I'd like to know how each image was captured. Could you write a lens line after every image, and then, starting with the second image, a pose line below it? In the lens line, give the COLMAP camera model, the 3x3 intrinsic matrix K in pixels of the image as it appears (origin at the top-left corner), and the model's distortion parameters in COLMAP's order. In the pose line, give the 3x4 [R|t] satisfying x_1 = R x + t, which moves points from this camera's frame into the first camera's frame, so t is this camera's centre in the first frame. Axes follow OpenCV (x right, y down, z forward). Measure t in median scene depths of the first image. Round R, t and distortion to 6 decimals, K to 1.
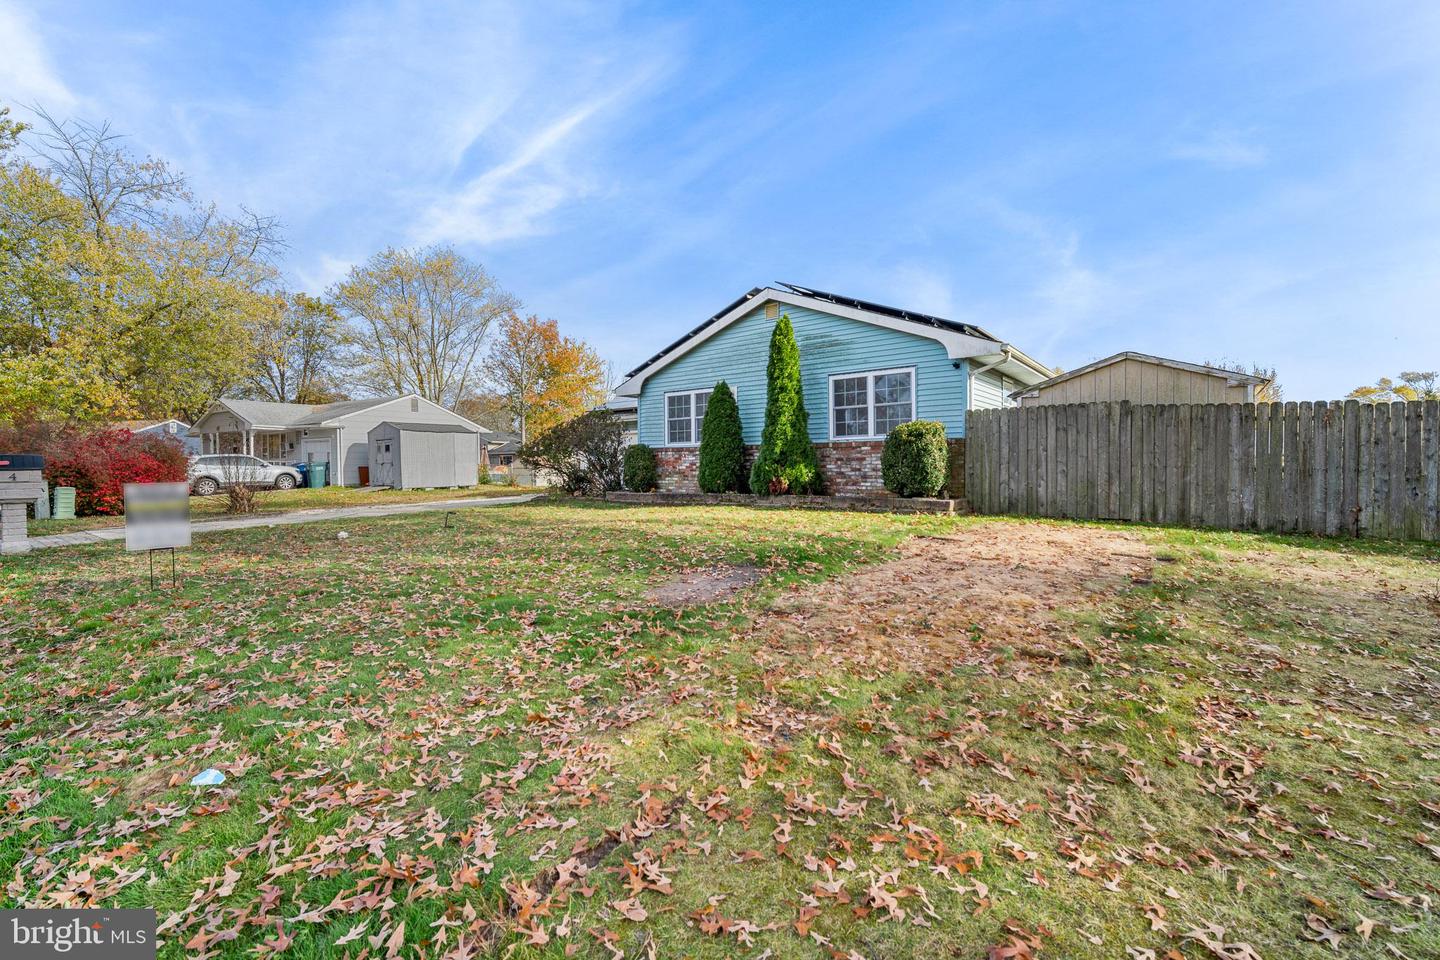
lens RADIAL K [[674.2, 0, 717.8], [0, 674.2, 475.3], [0, 0, 1]] dist [-0.002701, -0.000197]
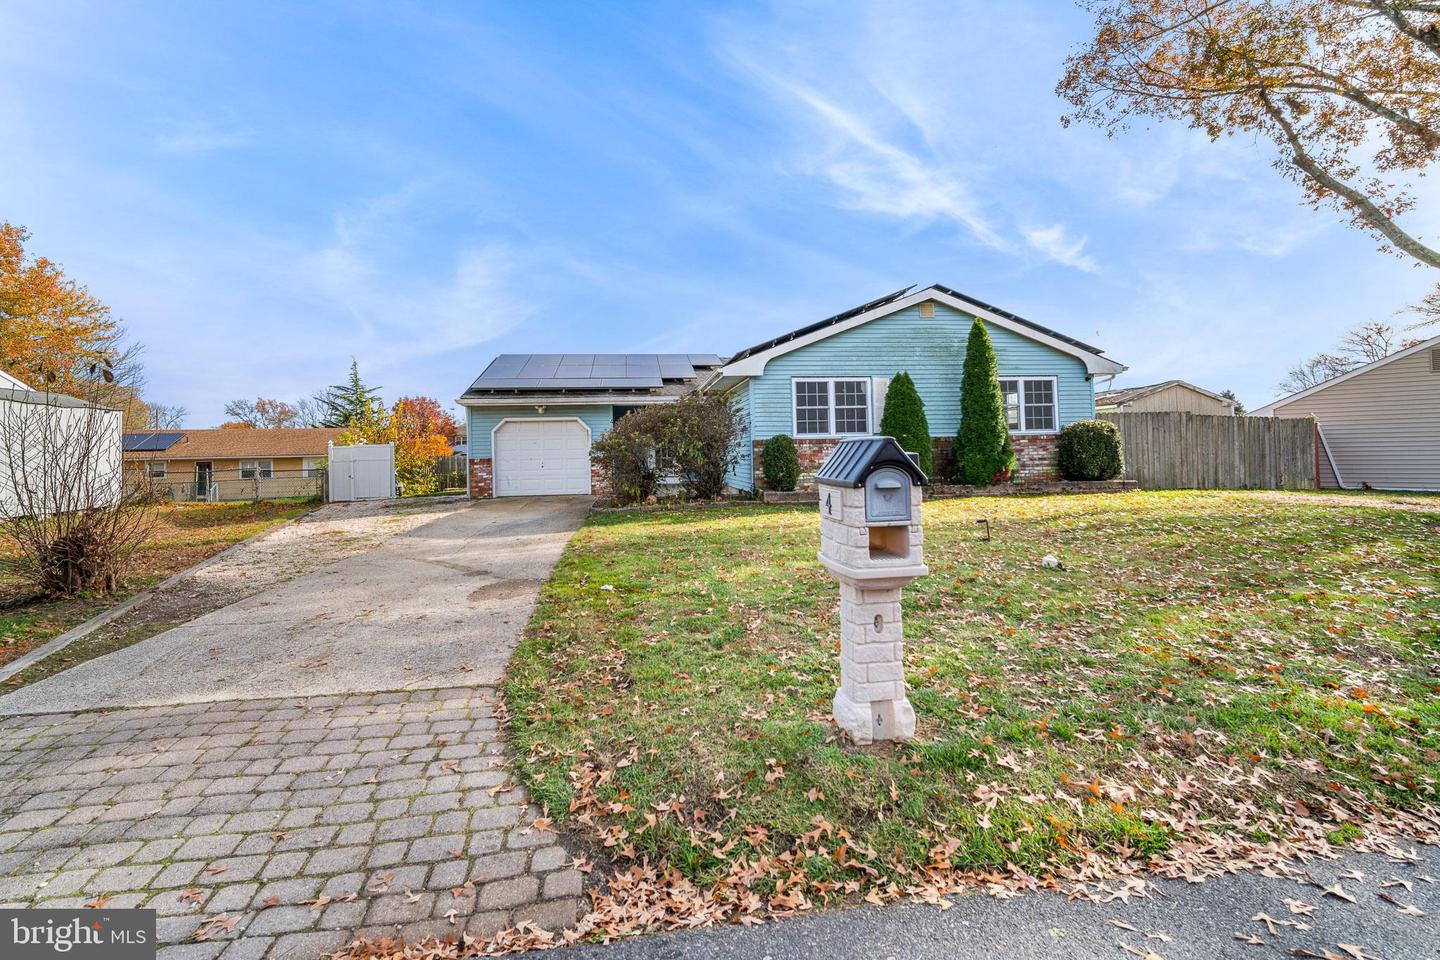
lens RADIAL K [[638.0, 0, 719.0], [0, 638.0, 459.9], [0, 0, 1]] dist [-0.001559, 0.000148]
pose [[0.674069, 0.004289, 0.738656, -1.001502], [0.029928, 0.999003, -0.033112, 0.014173], [-0.738062, 0.044426, 0.673269, 0.674118]]
